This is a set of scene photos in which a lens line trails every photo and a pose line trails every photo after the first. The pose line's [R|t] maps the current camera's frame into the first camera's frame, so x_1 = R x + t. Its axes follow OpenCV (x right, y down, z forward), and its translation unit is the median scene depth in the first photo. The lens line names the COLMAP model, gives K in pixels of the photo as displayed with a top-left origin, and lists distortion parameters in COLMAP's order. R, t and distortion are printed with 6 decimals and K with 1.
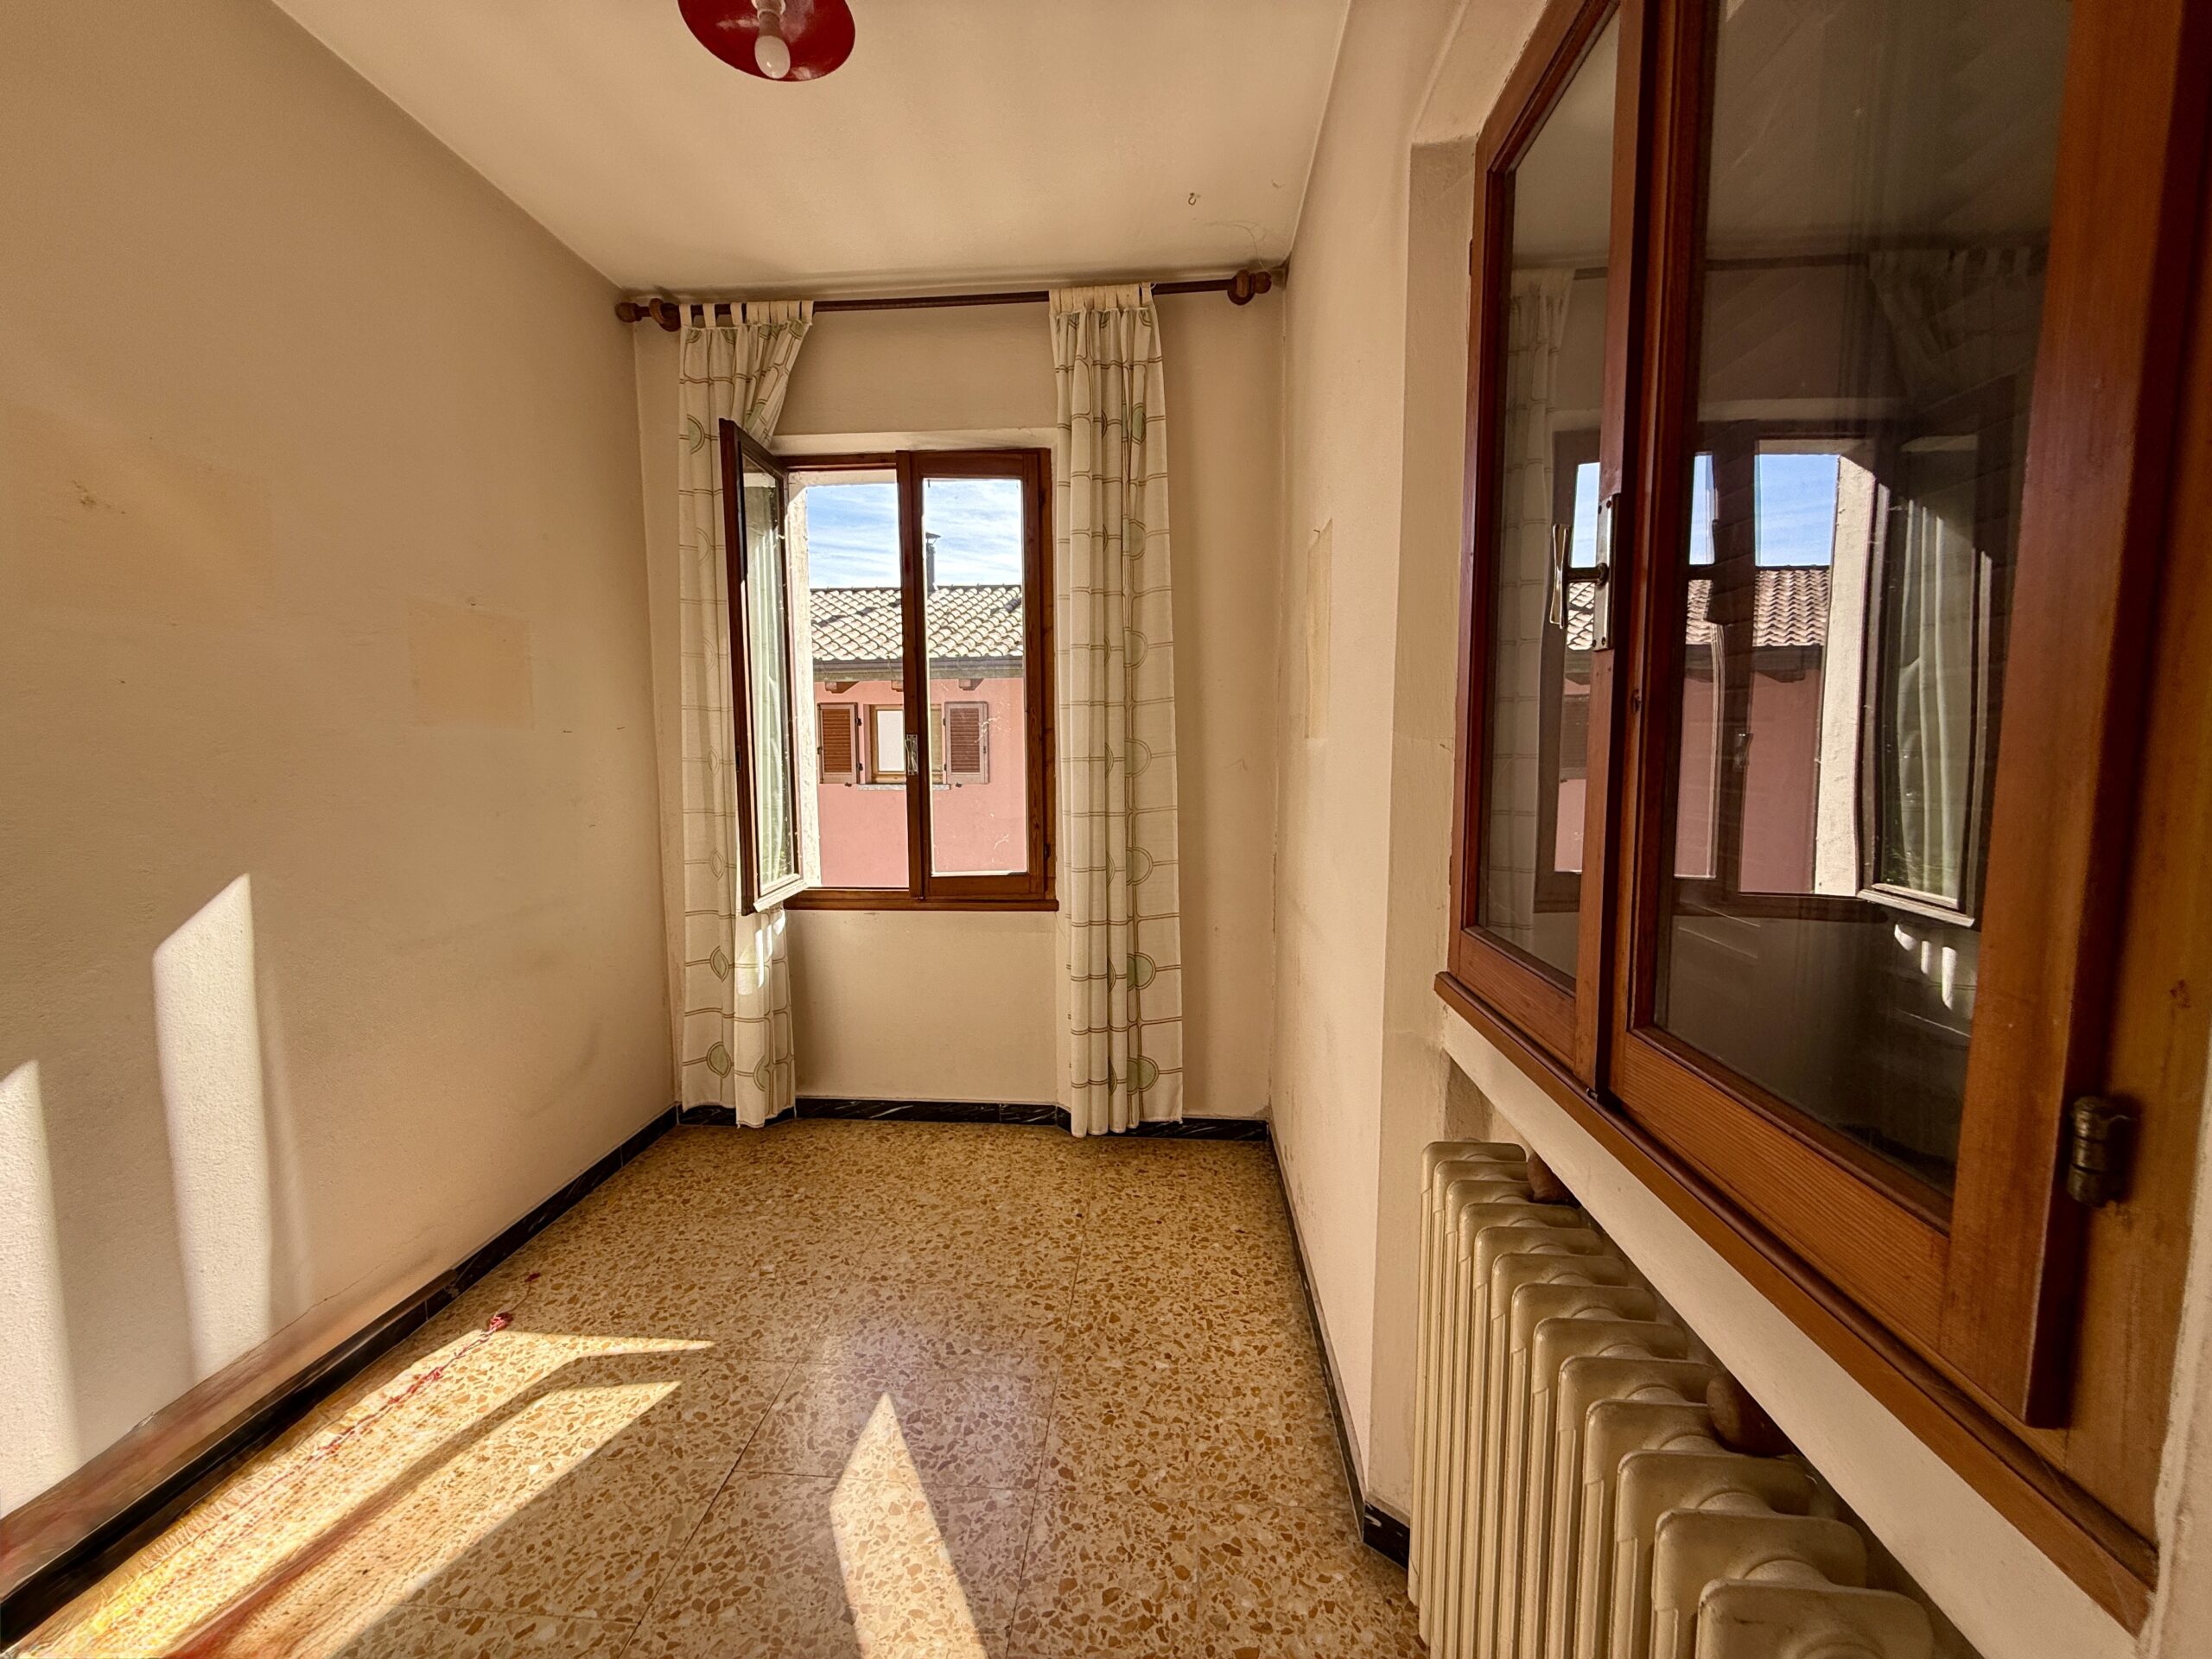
lens RADIAL K [[881.1, 0, 1097.3], [0, 881.1, 826.2], [0, 0, 1]] dist [-0.000169, -0.000310]
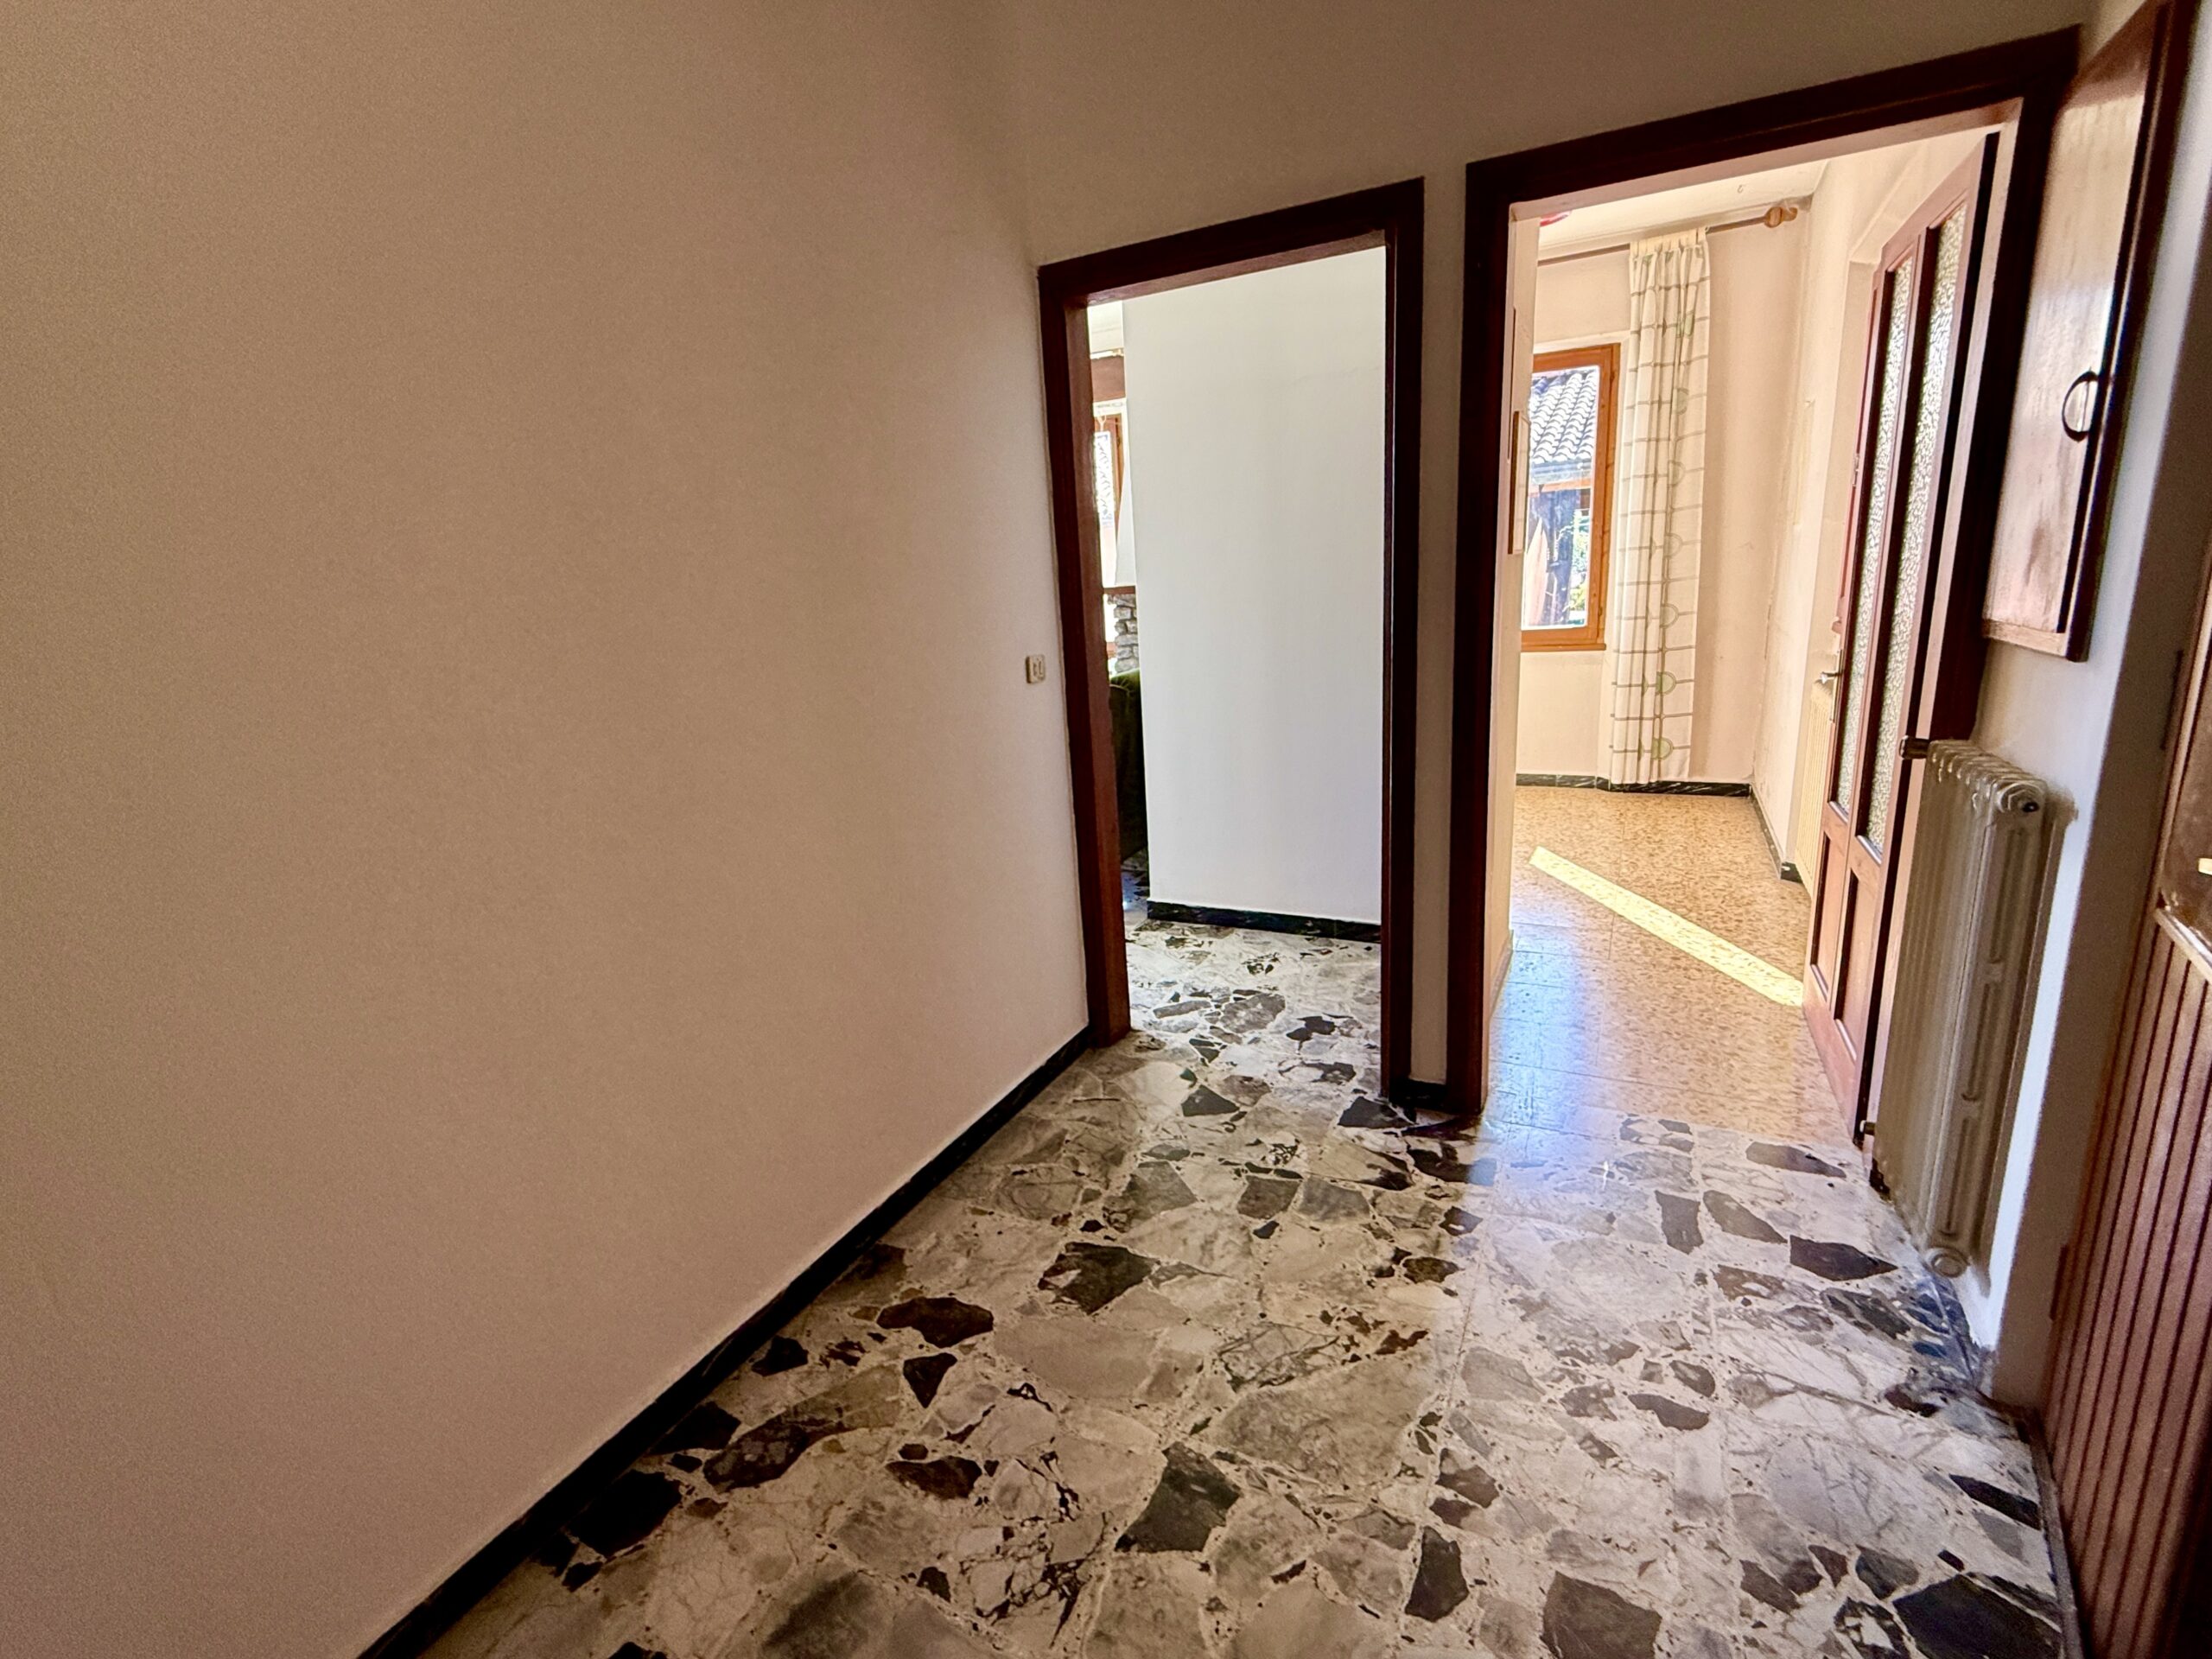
lens RADIAL K [[973.8, 0, 1125.0], [0, 973.8, 834.9], [0, 0, 1]] dist [0.000635, 0.000074]
pose [[0.919760, 0.040296, -0.390408, -0.158746], [0.031108, 0.984102, 0.174860, 0.099957], [0.391247, -0.172974, 0.903883, -1.084749]]
